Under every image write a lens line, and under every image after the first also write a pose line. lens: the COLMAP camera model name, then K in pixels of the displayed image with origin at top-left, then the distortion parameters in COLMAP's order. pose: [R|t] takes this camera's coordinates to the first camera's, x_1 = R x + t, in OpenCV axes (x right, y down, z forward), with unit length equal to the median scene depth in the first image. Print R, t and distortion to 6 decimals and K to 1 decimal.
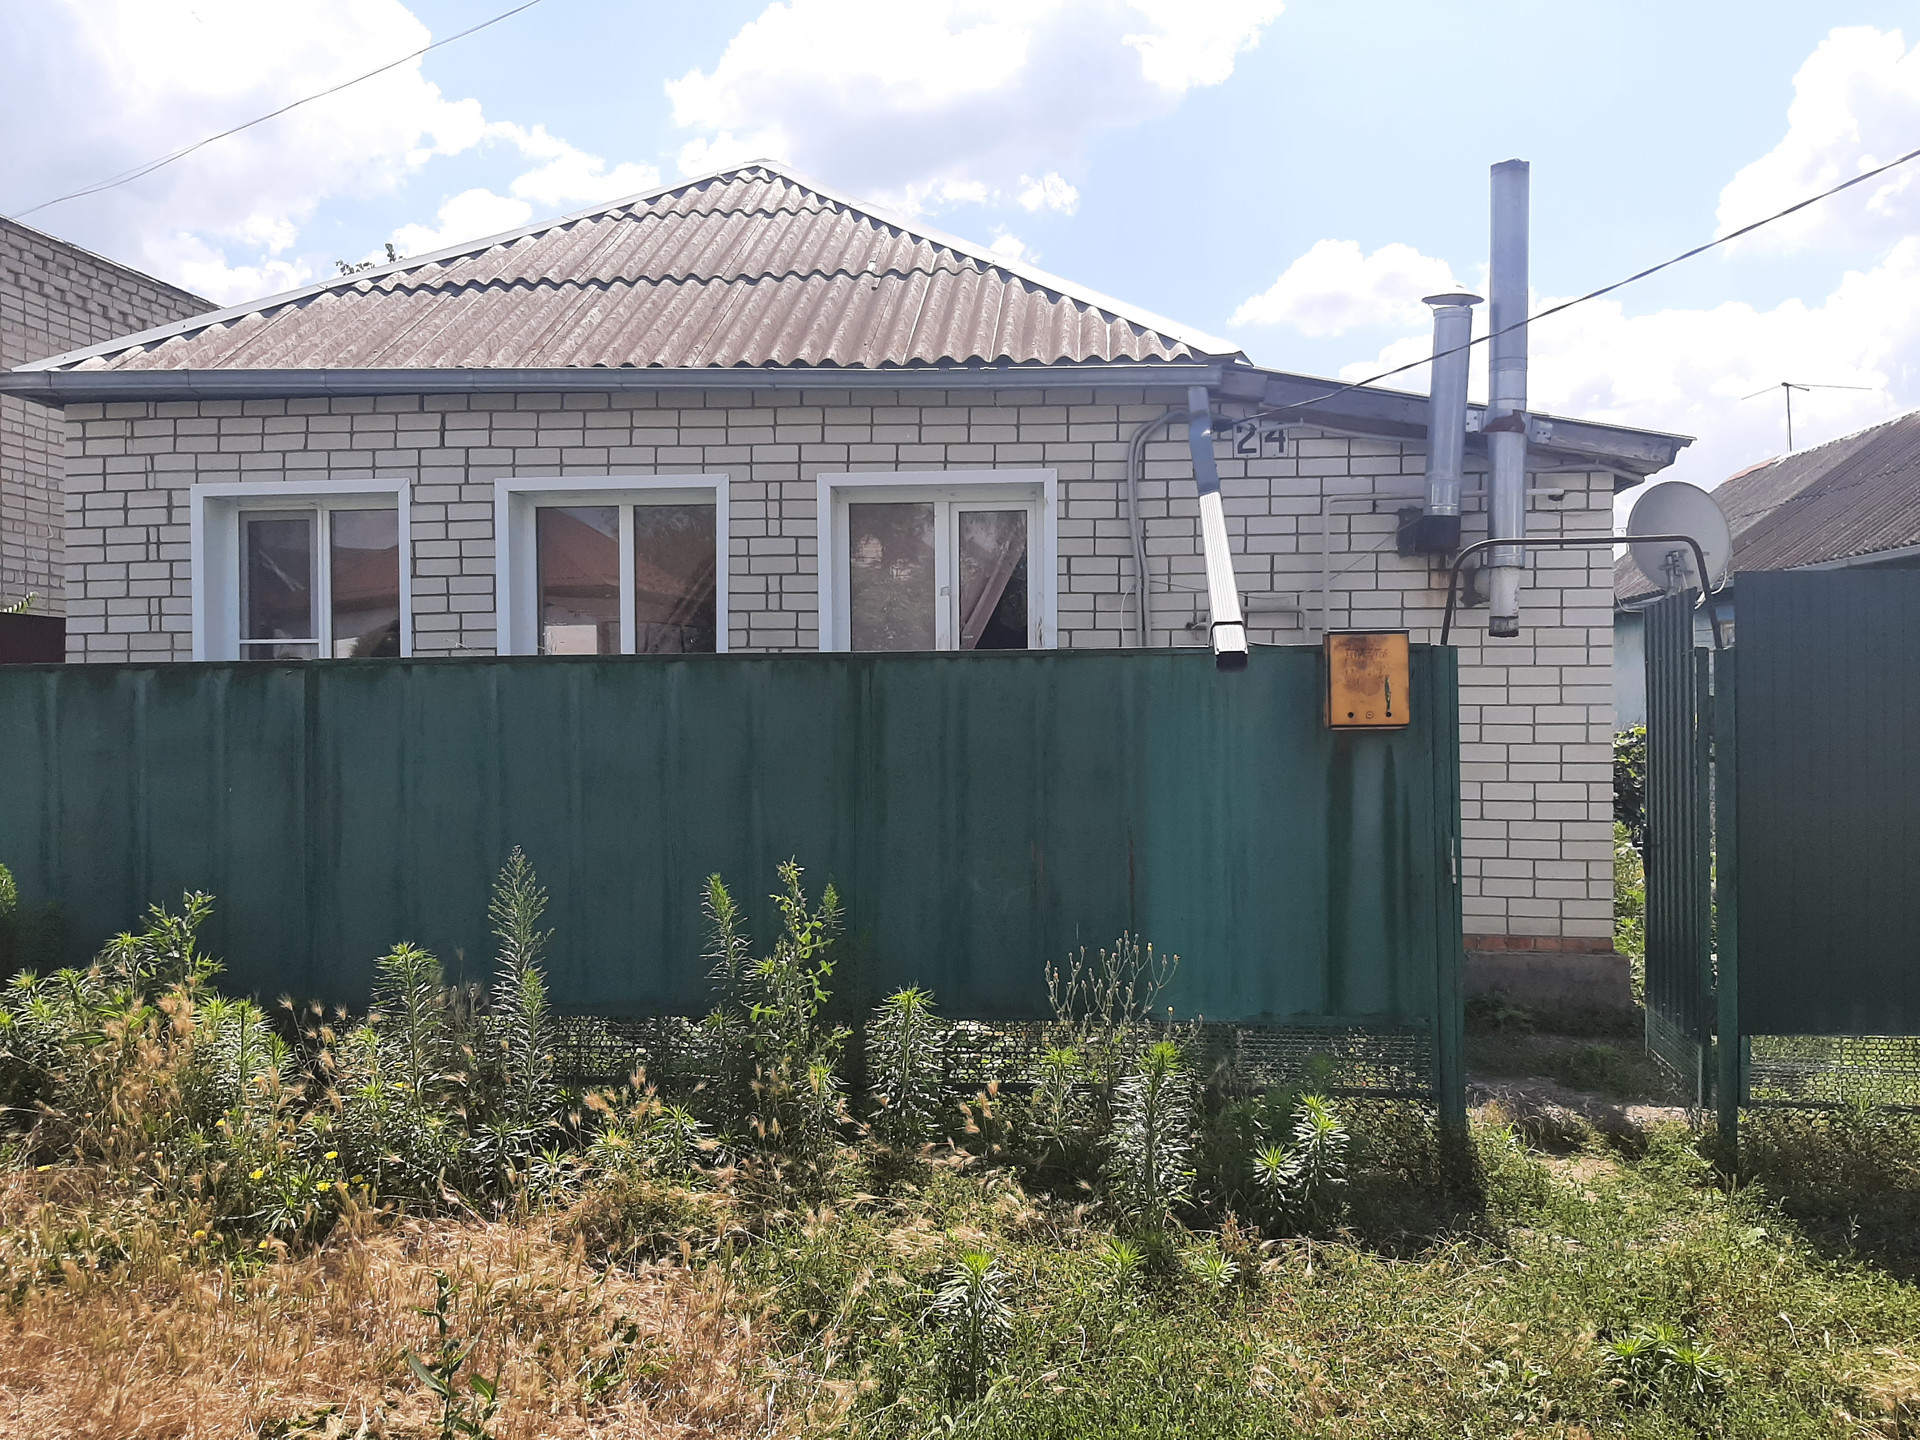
lens RADIAL K [[1487.3, 0, 960.2], [0, 1487.3, 709.3], [0, 0, 1]] dist [0.074229, -0.140257]
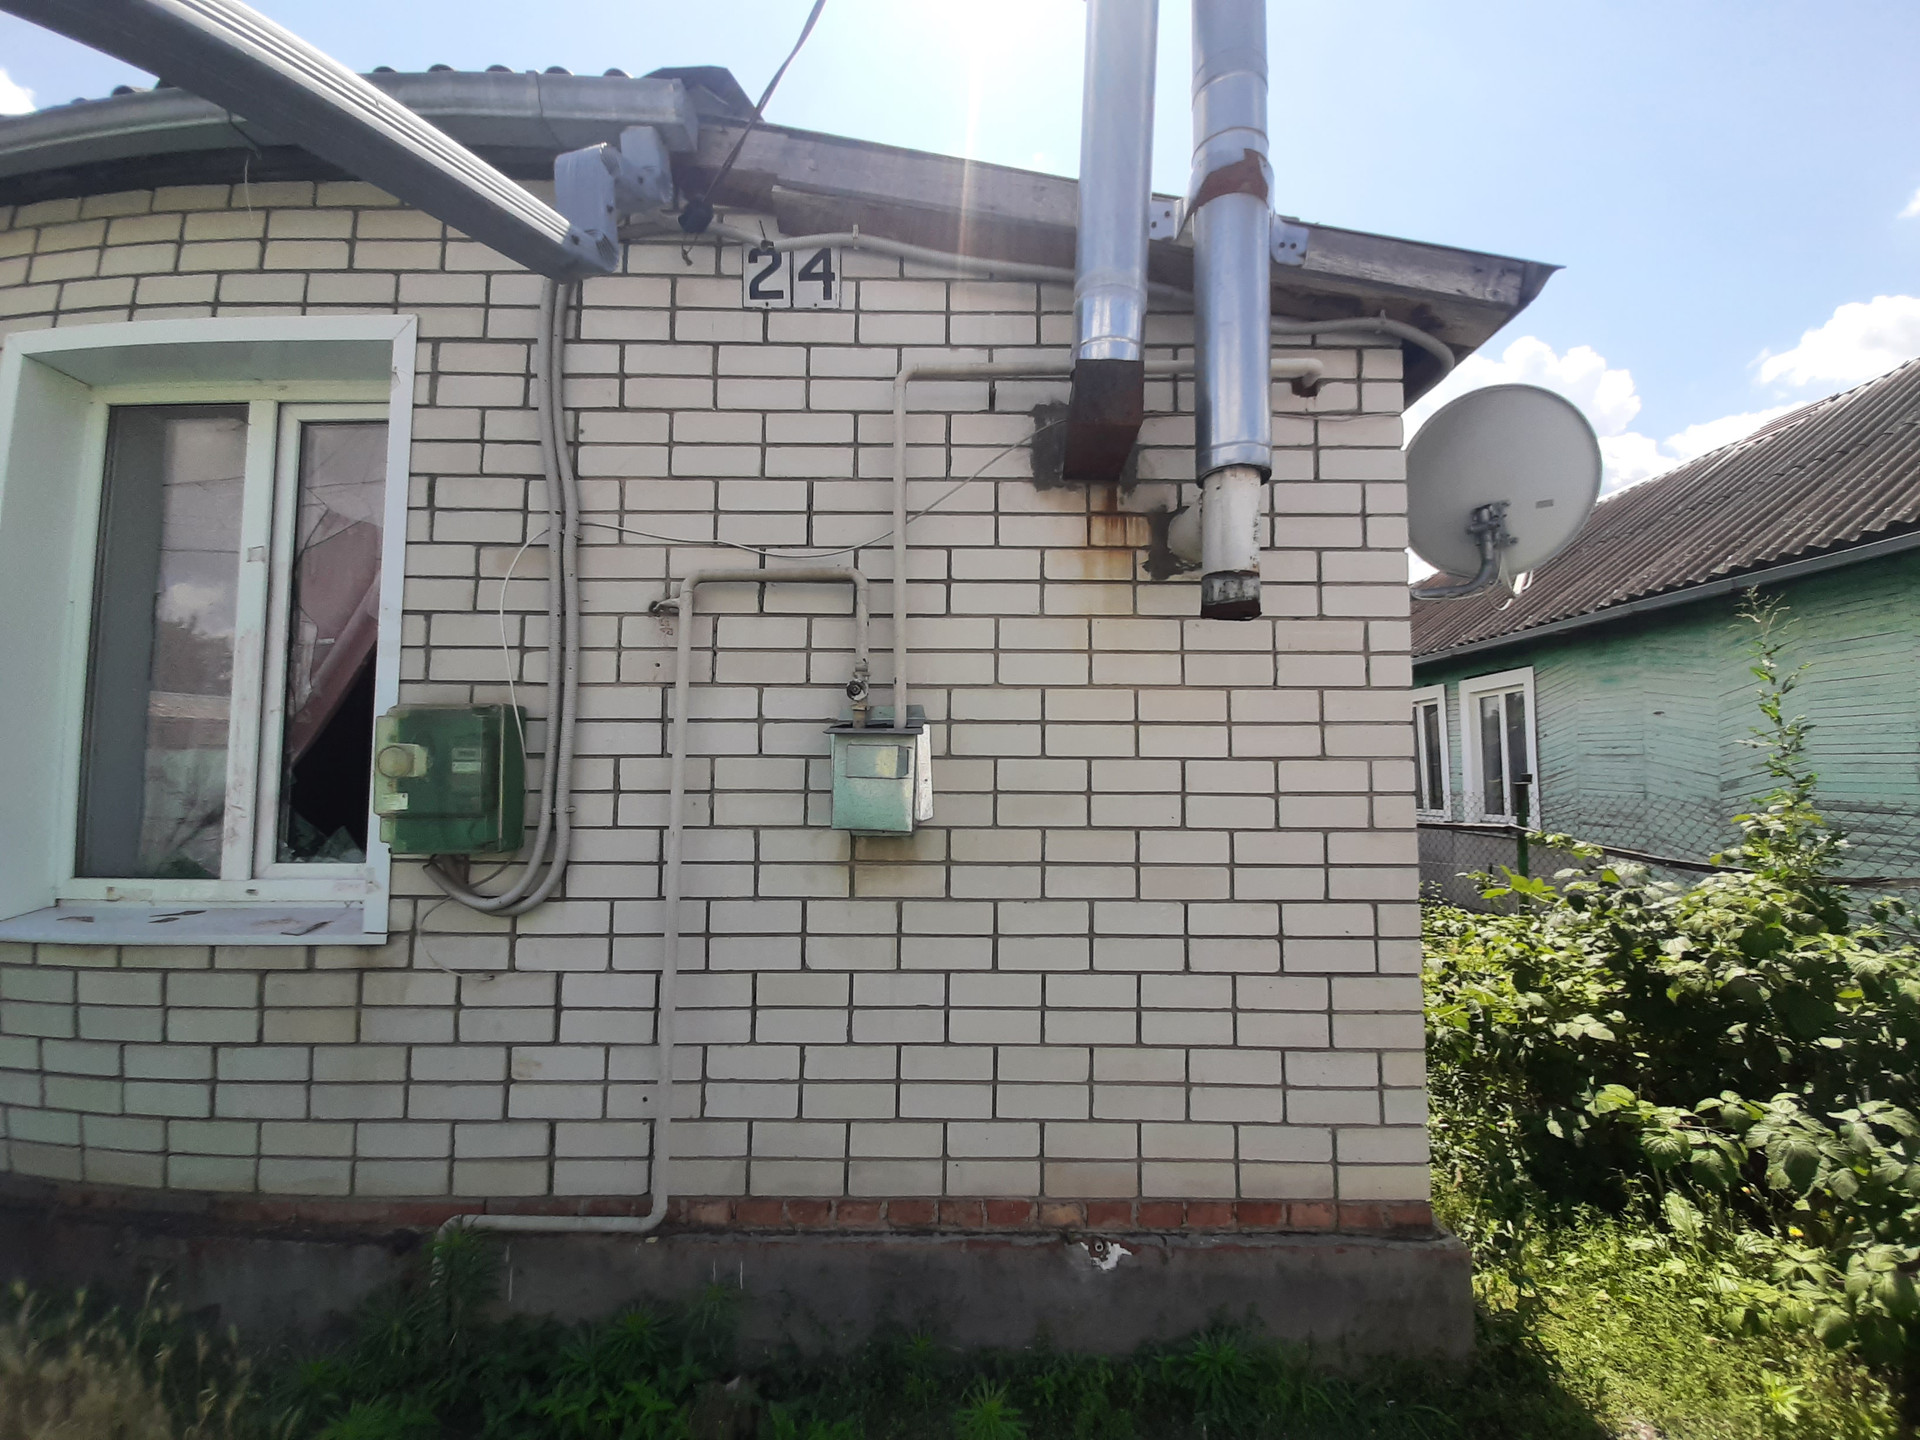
lens RADIAL K [[750.7, 0, 964.0], [0, 750.7, 732.7], [0, 0, 1]] dist [0.013766, -0.013294]
pose [[0.994898, 0.009219, 0.100468, 0.240185], [-0.003238, 0.998222, -0.059526, 0.004366], [-0.100838, 0.058897, 0.993158, 0.733174]]
